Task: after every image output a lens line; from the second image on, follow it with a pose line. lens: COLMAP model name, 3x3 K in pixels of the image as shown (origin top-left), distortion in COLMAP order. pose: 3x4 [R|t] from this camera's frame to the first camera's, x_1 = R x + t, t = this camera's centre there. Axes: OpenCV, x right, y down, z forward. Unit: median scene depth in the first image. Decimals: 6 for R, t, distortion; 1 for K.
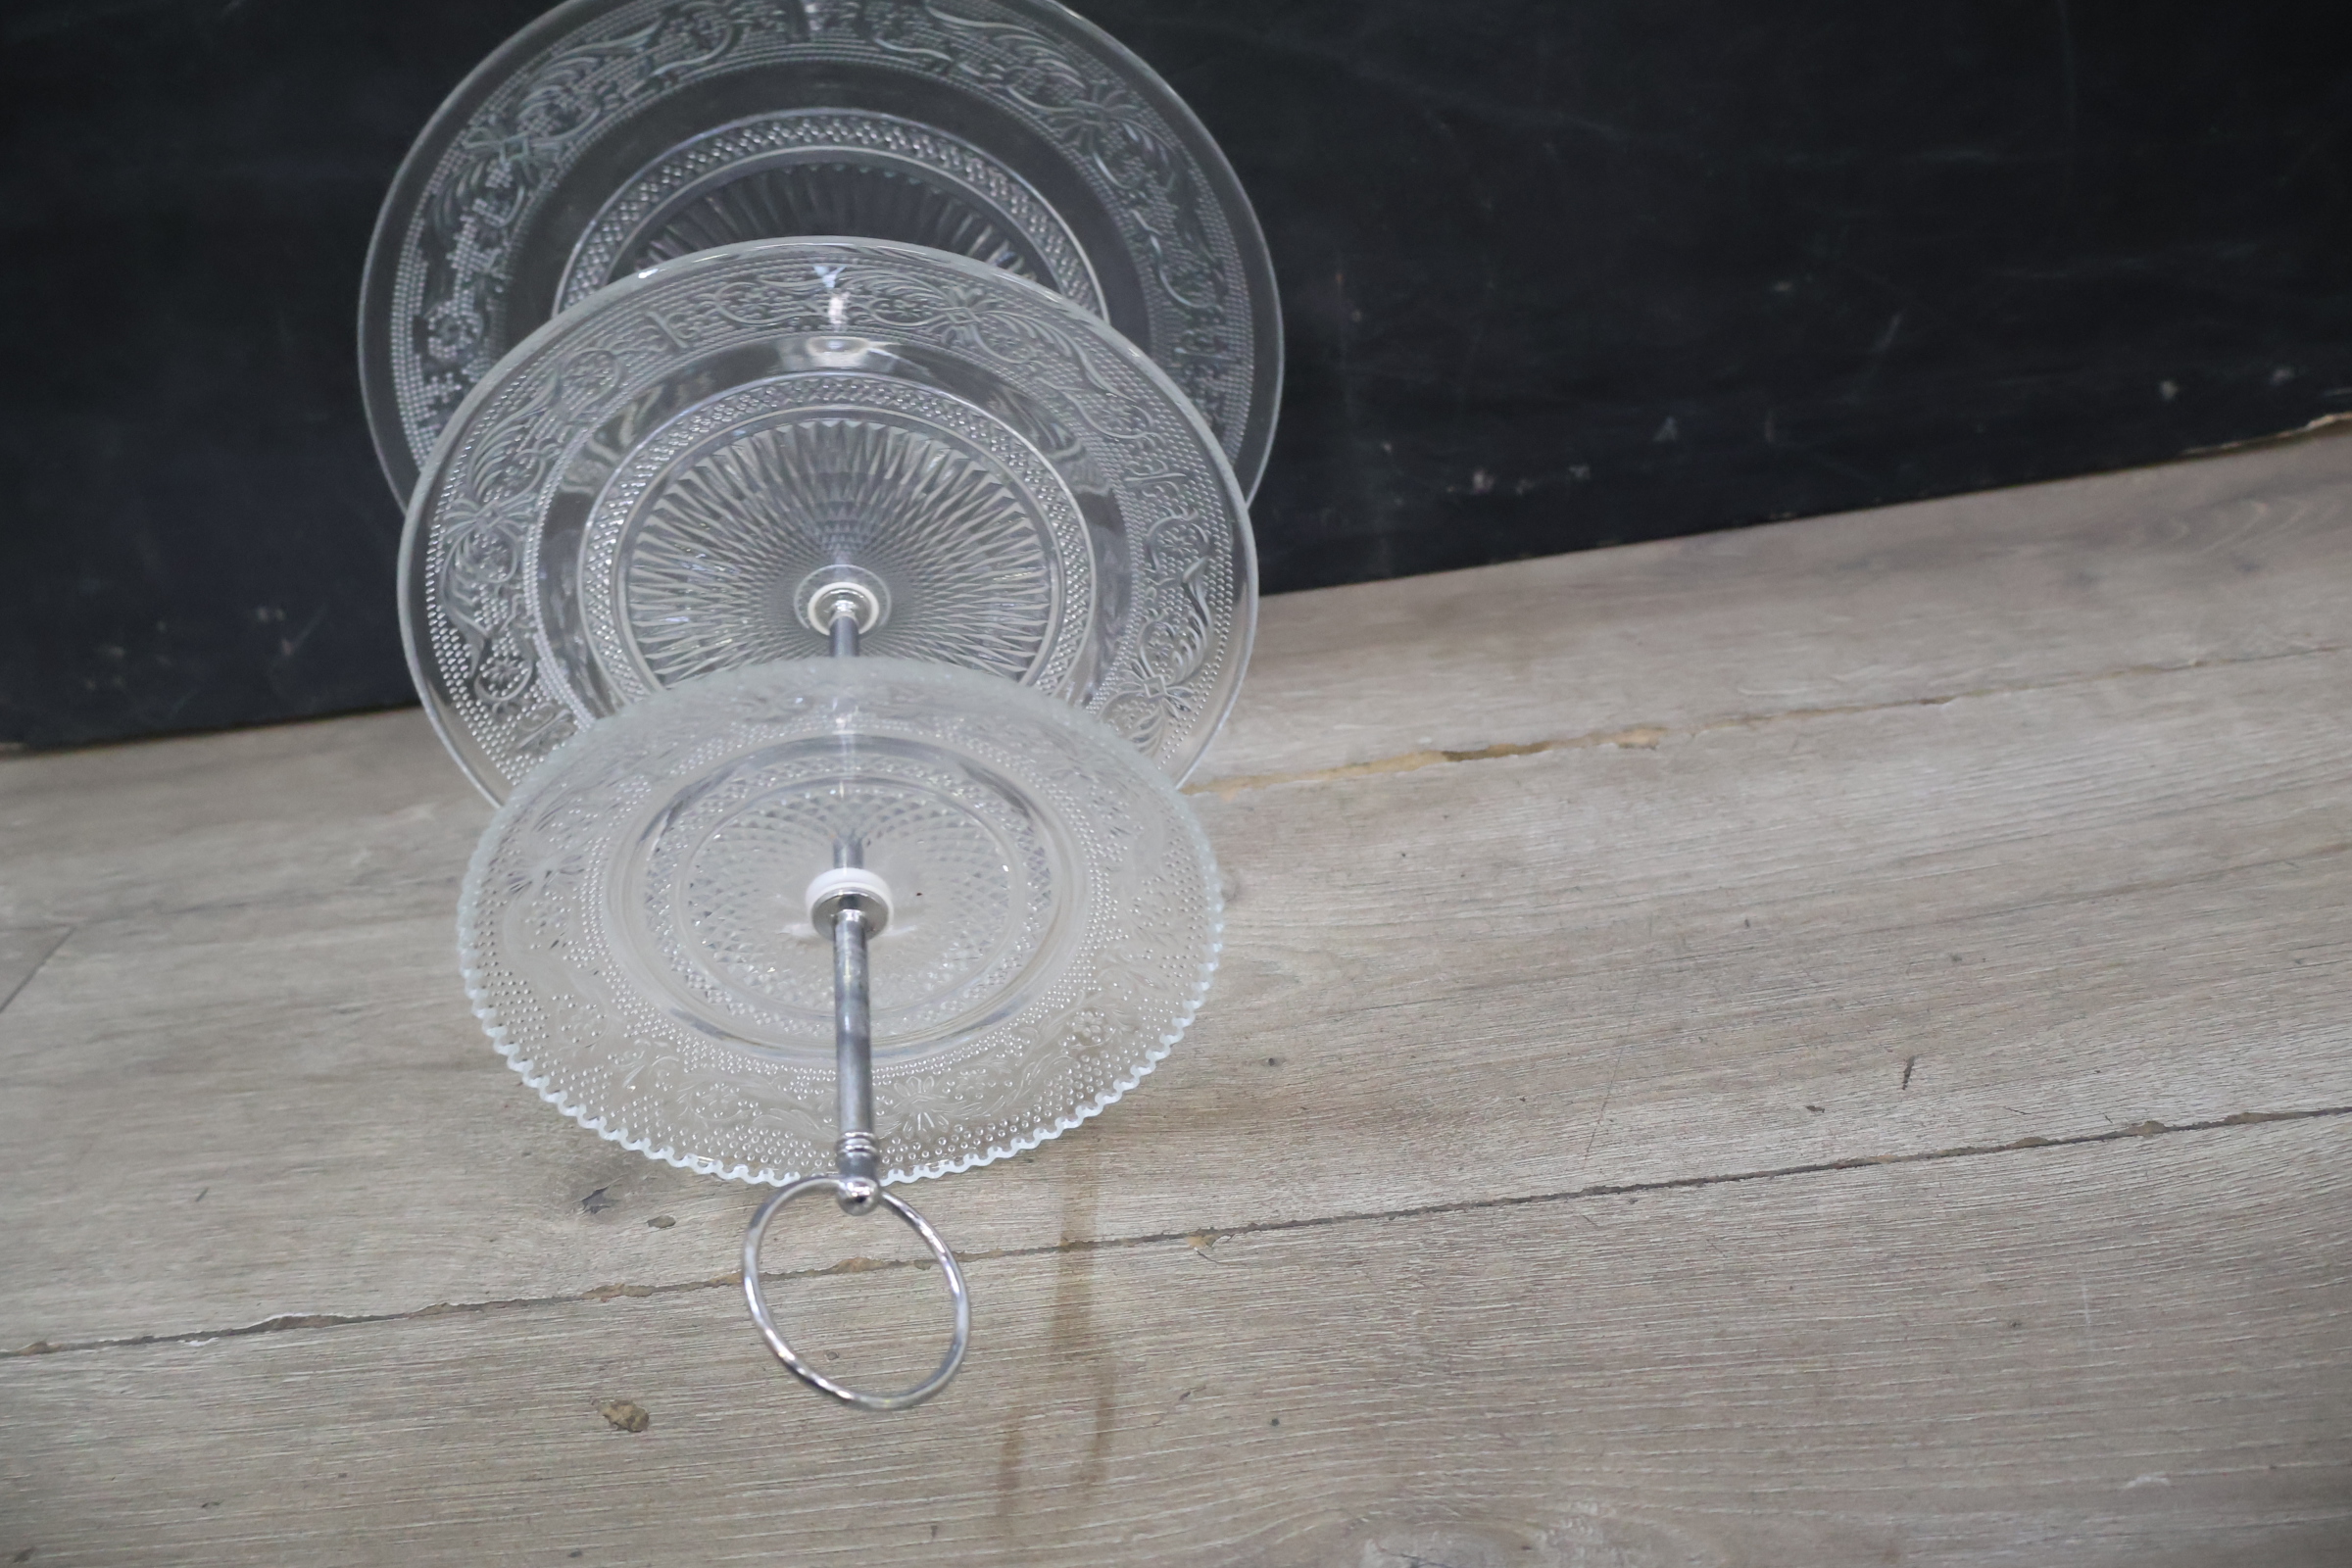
lens RADIAL K [[2011.8, 0, 1172.2], [0, 2011.8, 782.1], [0, 0, 1]] dist [0.005381, 0.001389]
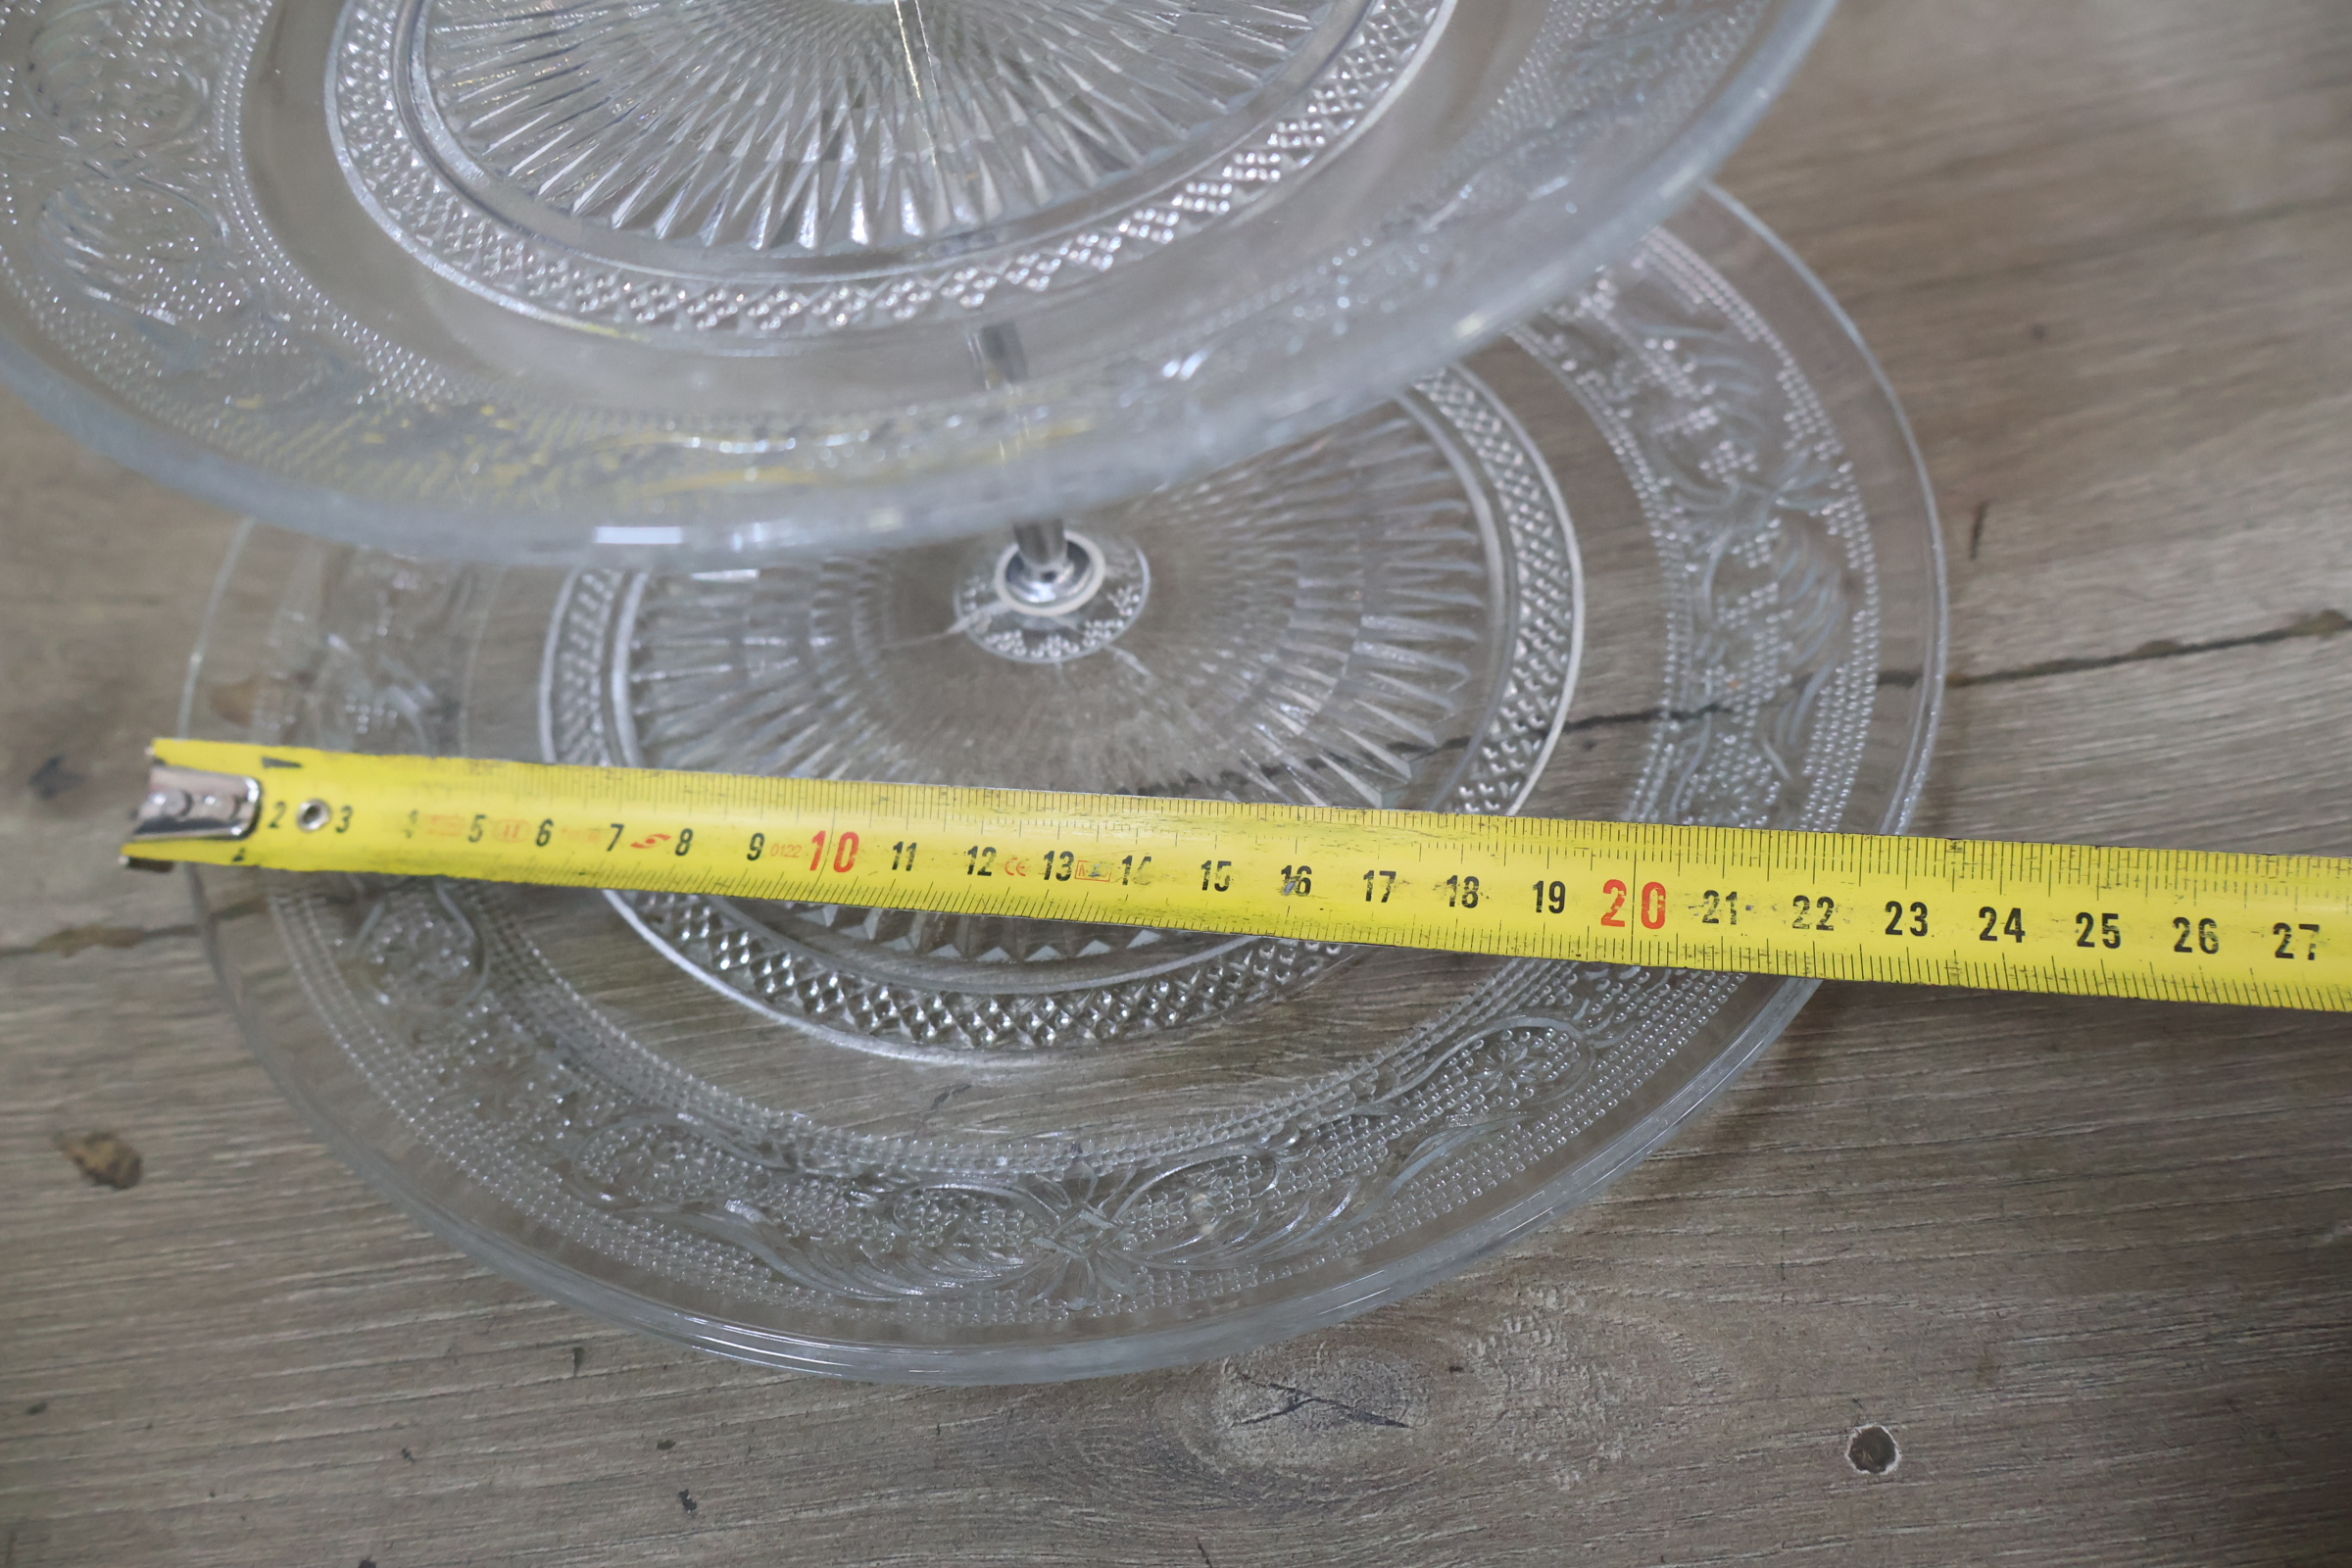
lens RADIAL K [[2024.6, 0, 1176.0], [0, 2024.6, 784.0], [0, 0, 1]] dist [0.008261, 0.000912]
pose [[0.993744, -0.057962, 0.095465, 0.020543], [0.014325, 0.913875, 0.405742, -0.057541], [-0.110761, -0.401837, 0.908988, 0.341419]]
